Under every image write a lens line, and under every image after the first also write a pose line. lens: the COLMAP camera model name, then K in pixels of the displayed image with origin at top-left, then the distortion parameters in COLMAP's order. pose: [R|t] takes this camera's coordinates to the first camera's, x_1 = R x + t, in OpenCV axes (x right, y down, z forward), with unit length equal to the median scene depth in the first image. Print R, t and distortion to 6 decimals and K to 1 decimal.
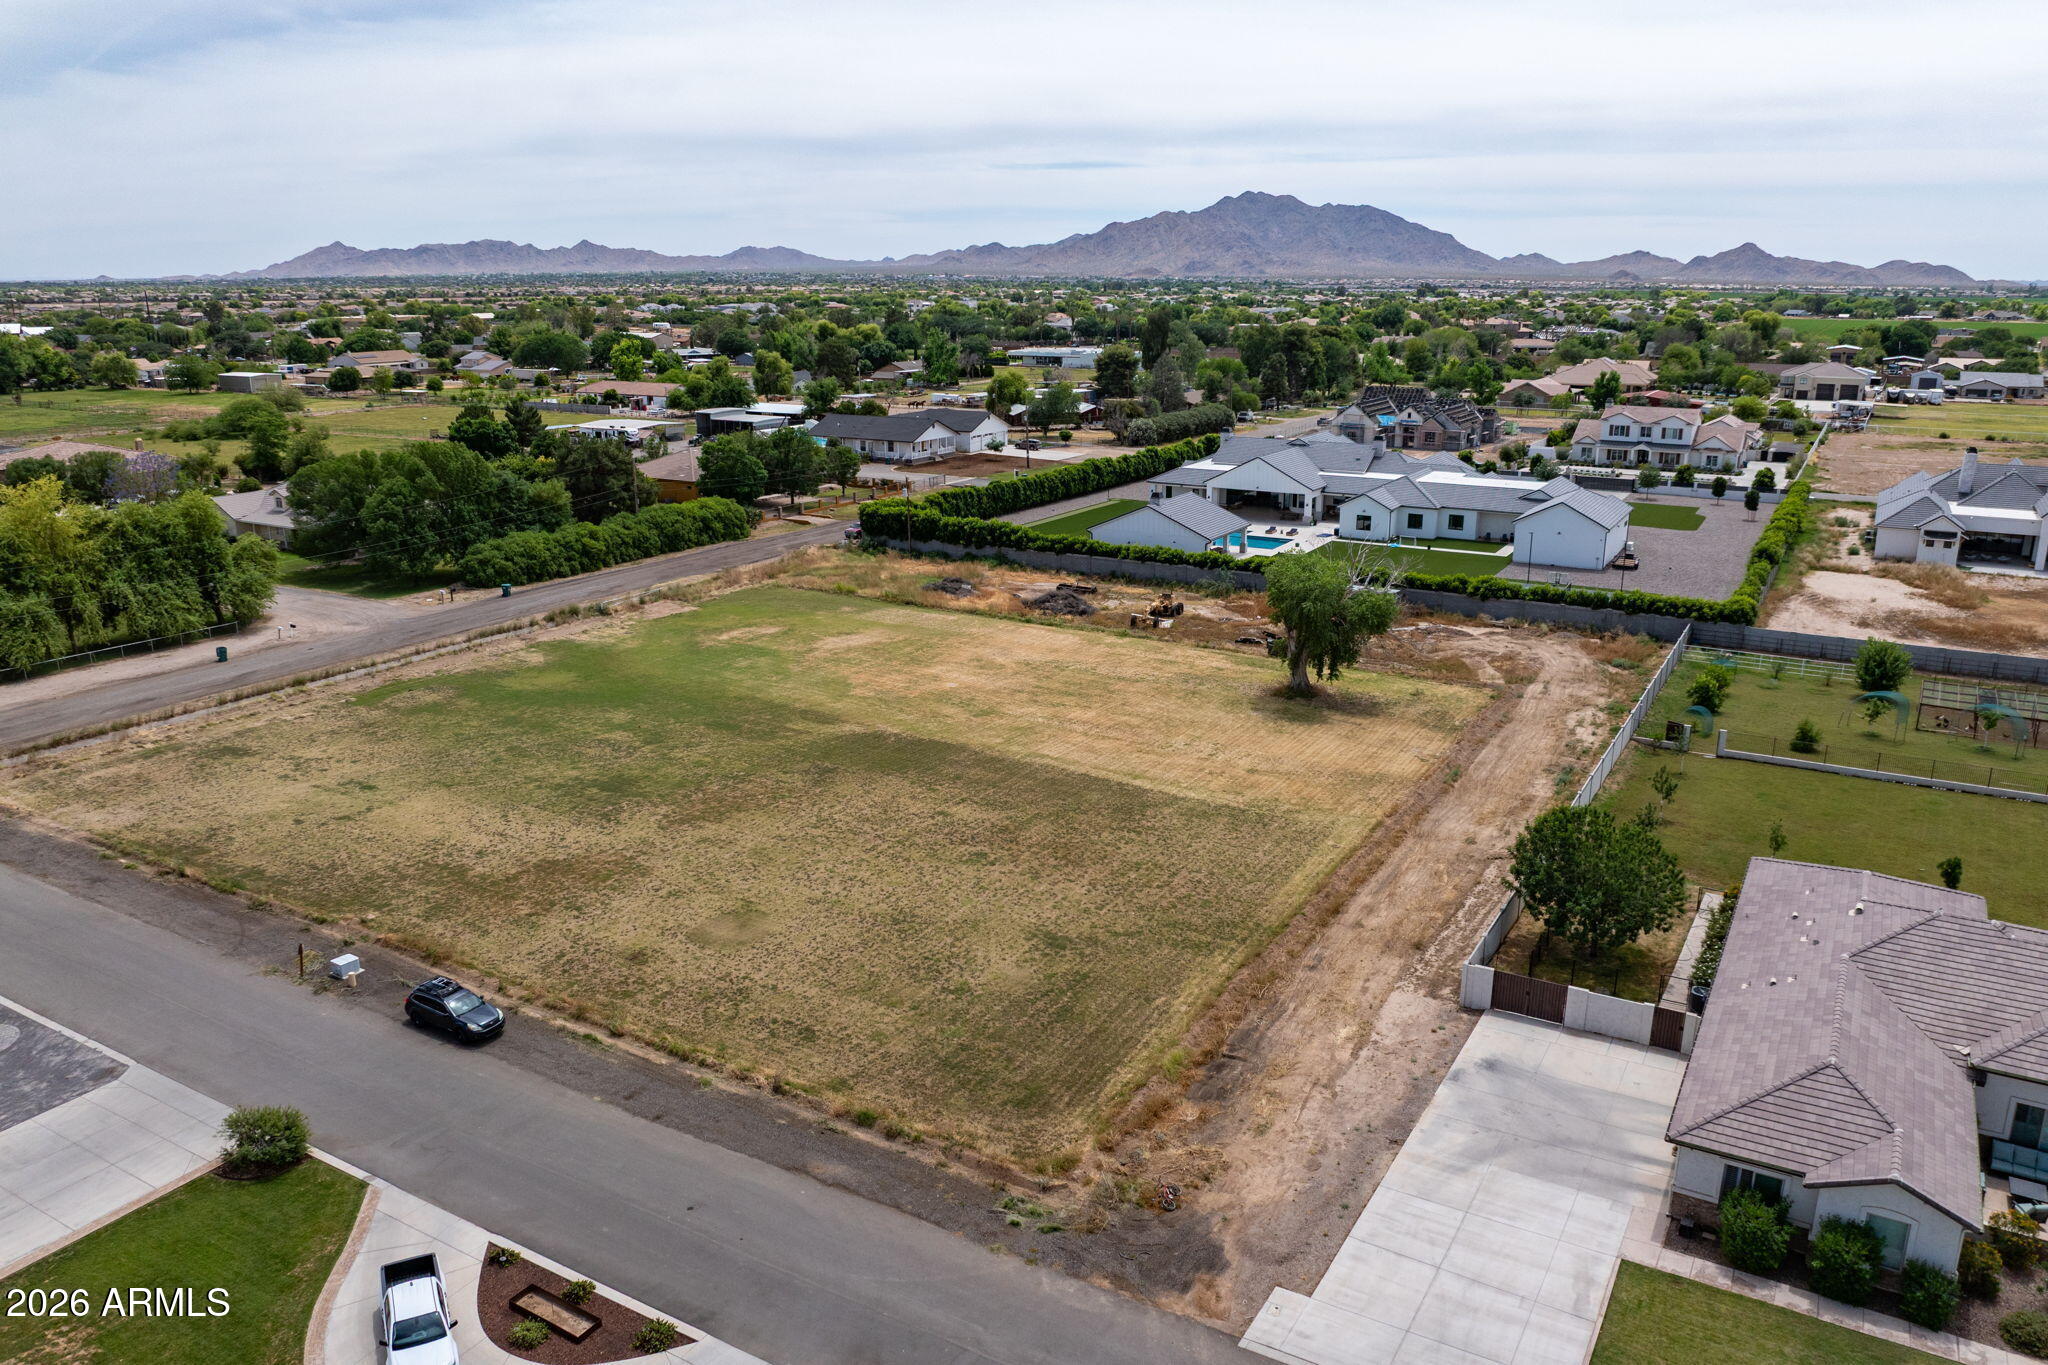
lens RADIAL K [[1444.8, 0, 1036.1], [0, 1444.8, 664.2], [0, 0, 1]] dist [-0.029868, -0.023004]
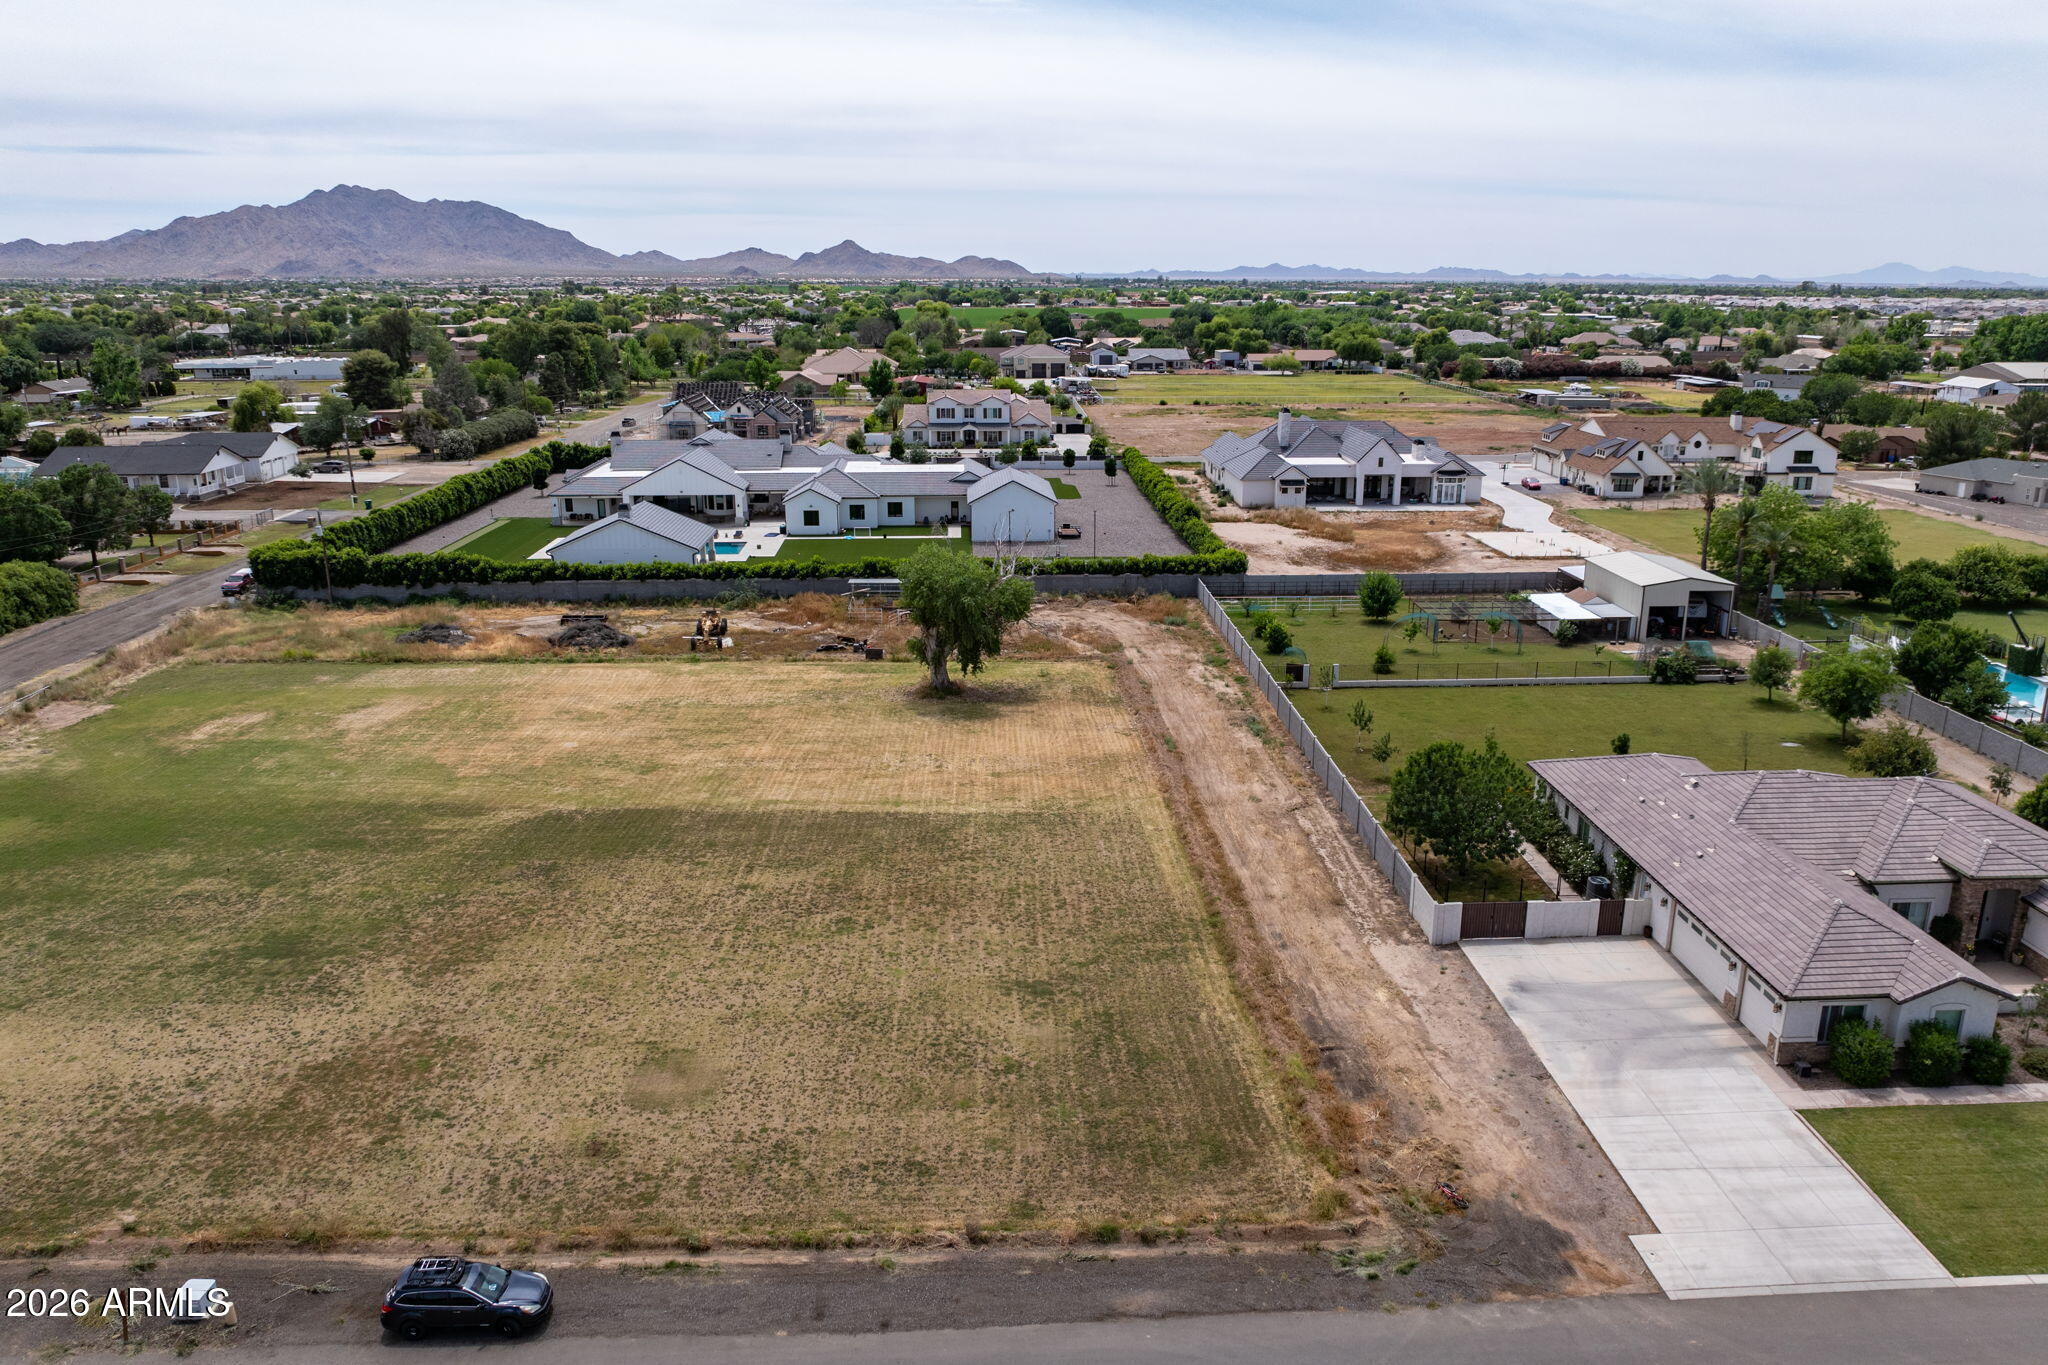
lens RADIAL K [[1450.7, 0, 1037.2], [0, 1450.7, 641.8], [0, 0, 1]] dist [-0.030684, -0.015253]
pose [[0.838526, -0.132687, 0.528458, -0.296291], [0.140113, 0.989789, 0.026198, -0.032178], [-0.526538, 0.052076, 0.848555, 0.145905]]
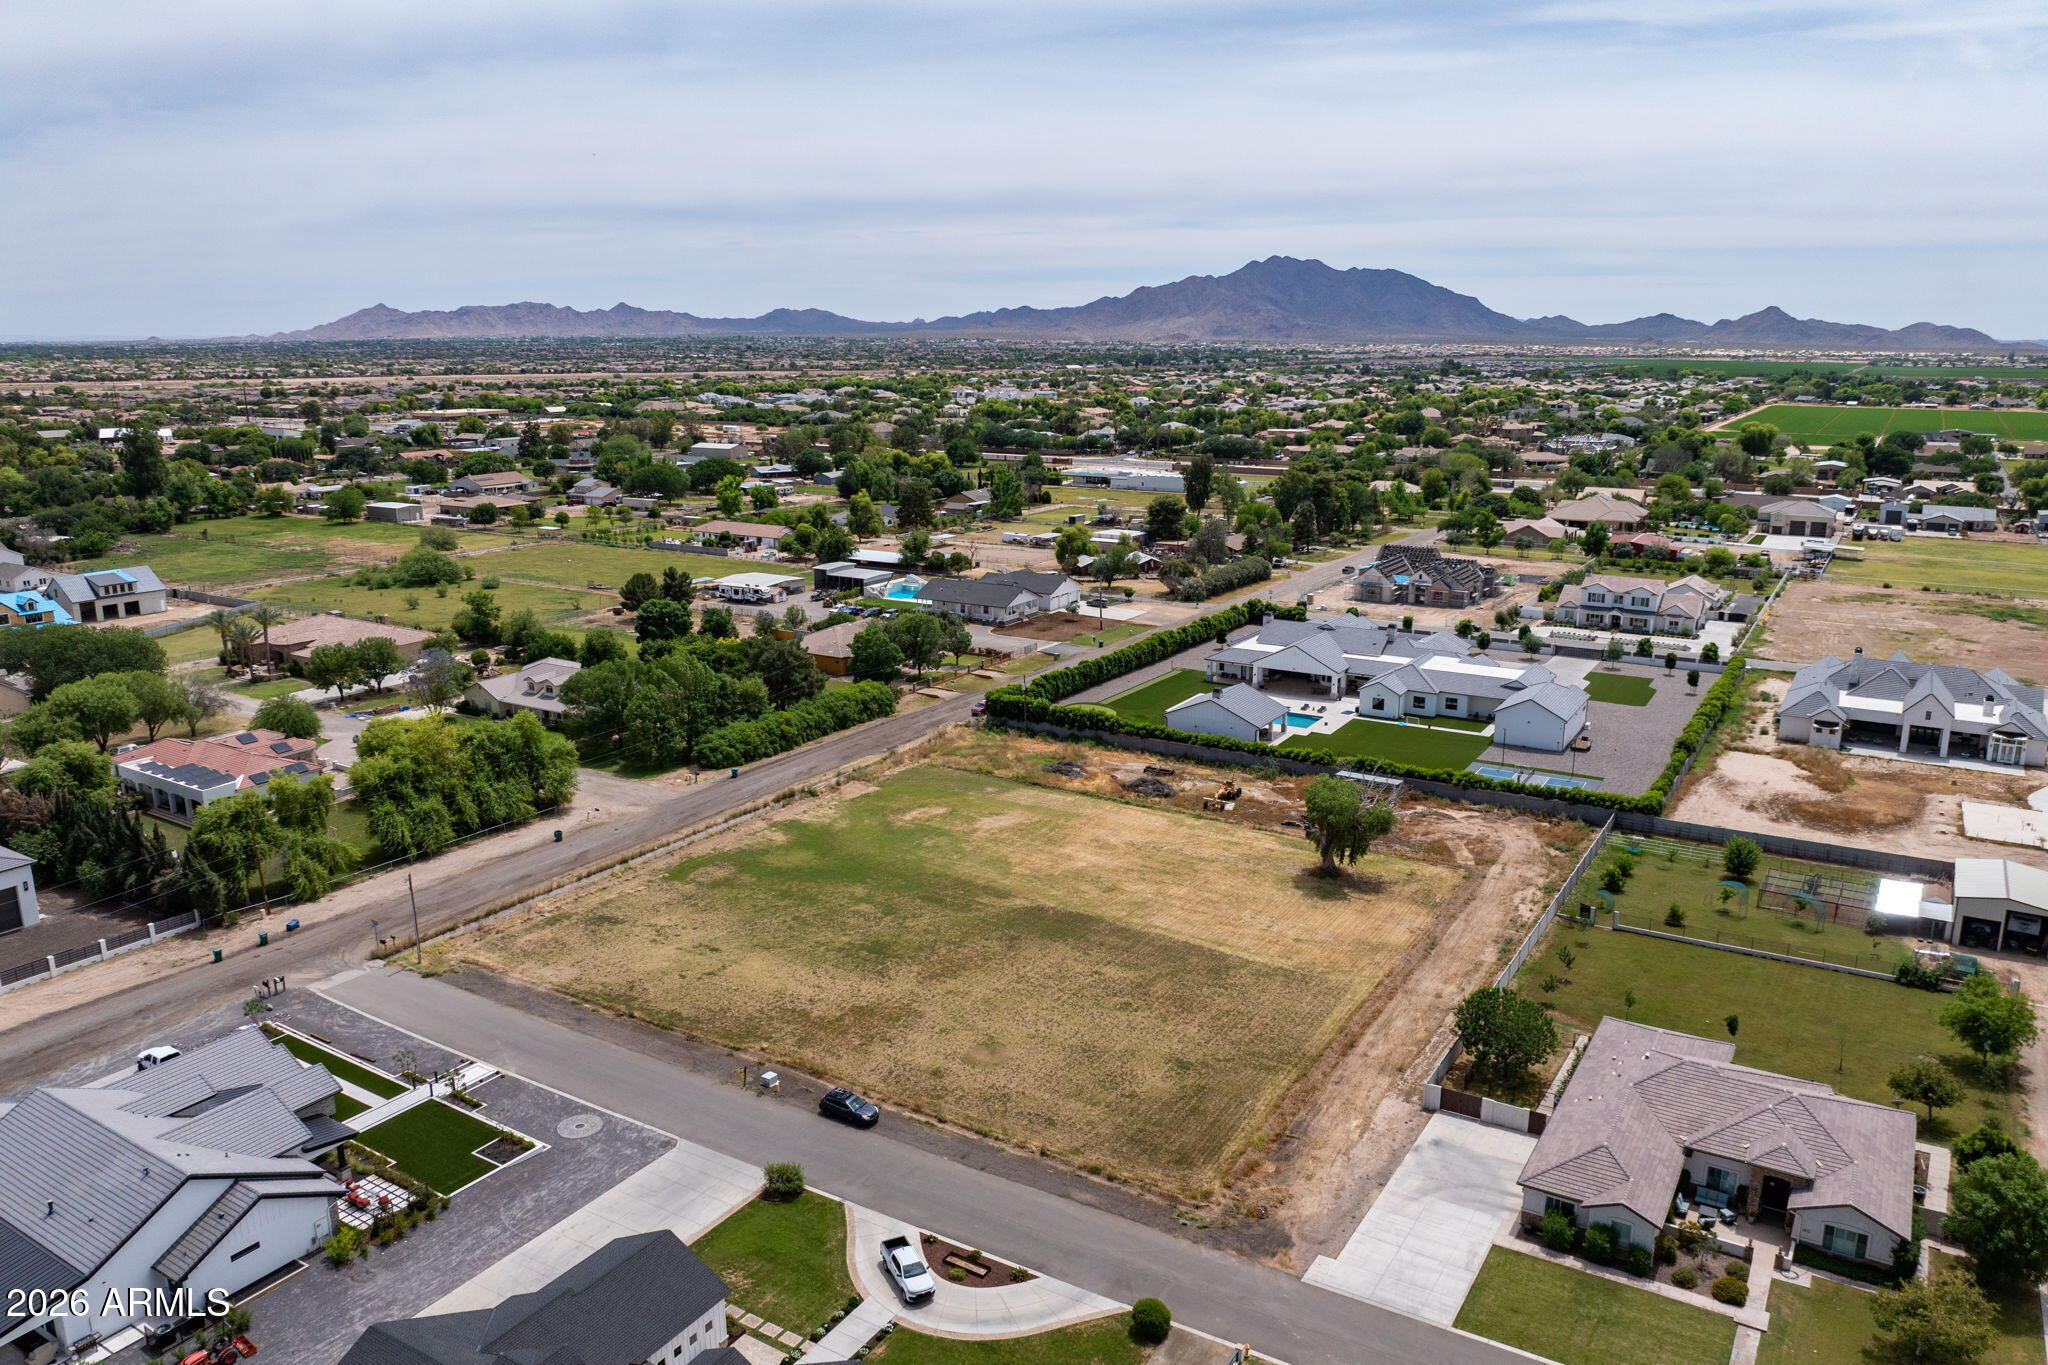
lens RADIAL K [[1444.6, 0, 1035.9], [0, 1444.6, 657.6], [0, 0, 1]] dist [-0.031285, -0.015627]
pose [[0.999822, 0.003508, -0.018517, -0.086439], [-0.004298, 0.999075, -0.042787, -0.139959], [0.018350, 0.042859, 0.998913, -0.467045]]
